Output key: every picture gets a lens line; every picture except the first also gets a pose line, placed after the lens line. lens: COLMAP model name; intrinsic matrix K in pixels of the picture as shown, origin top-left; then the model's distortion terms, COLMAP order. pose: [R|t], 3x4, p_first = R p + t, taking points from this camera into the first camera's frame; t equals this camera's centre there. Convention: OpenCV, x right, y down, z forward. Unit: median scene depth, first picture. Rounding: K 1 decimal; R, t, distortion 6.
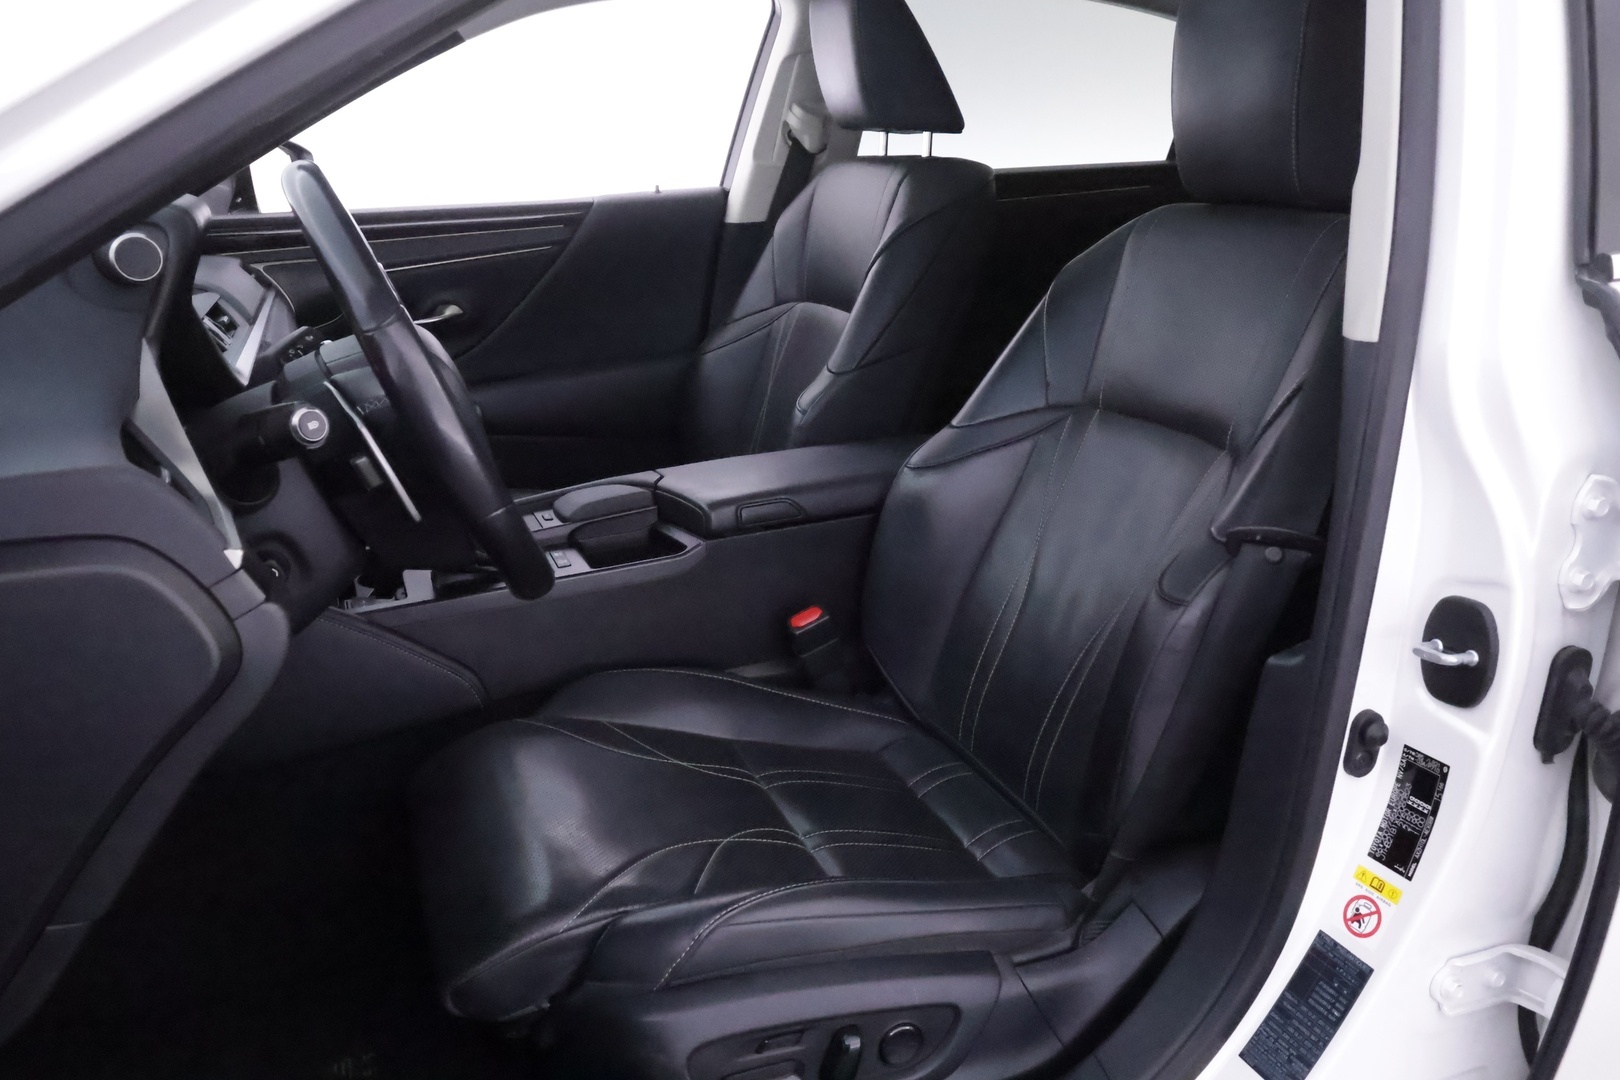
lens RADIAL K [[1351.3, 0, 810.0], [0, 1351.3, 540.0], [0, 0, 1]] dist [0.002946, 0.108185]
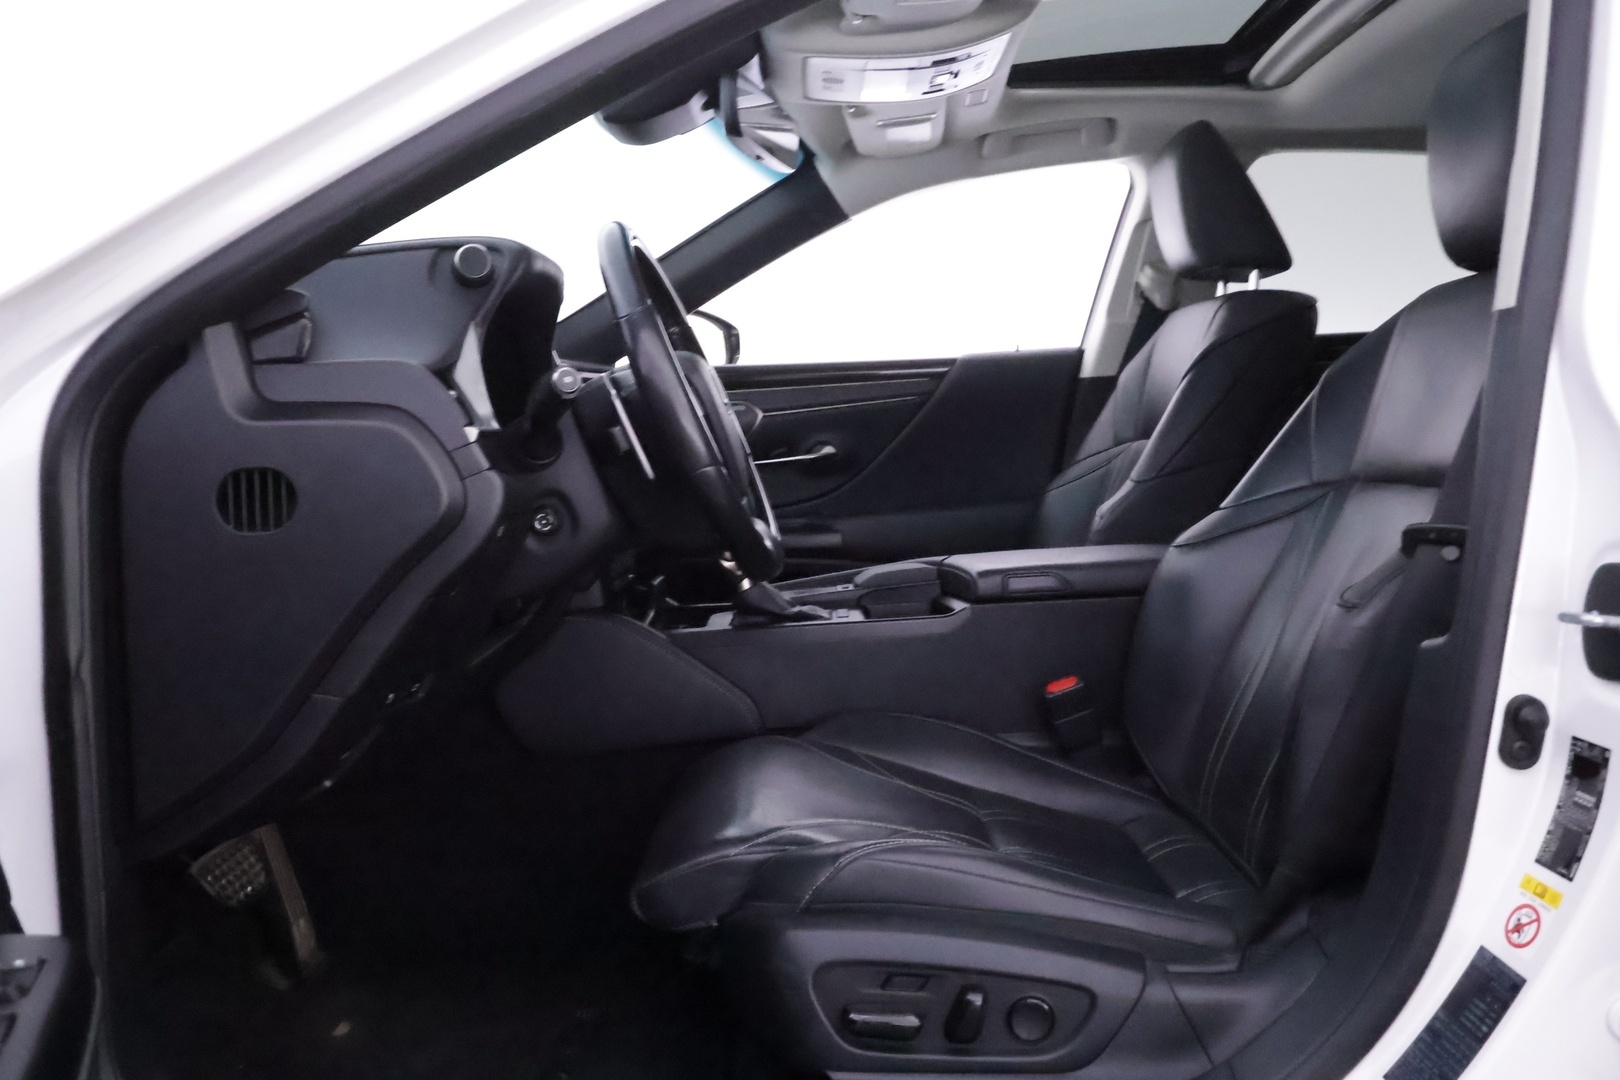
lens RADIAL K [[1386.3, 0, 810.0], [0, 1386.3, 540.0], [0, 0, 1]] dist [0.052621, 0.074926]
pose [[0.924263, 0.029619, -0.380606, 0.308185], [-0.115136, 0.972189, -0.203940, 0.264036], [0.363980, 0.232316, 0.901969, -0.078451]]
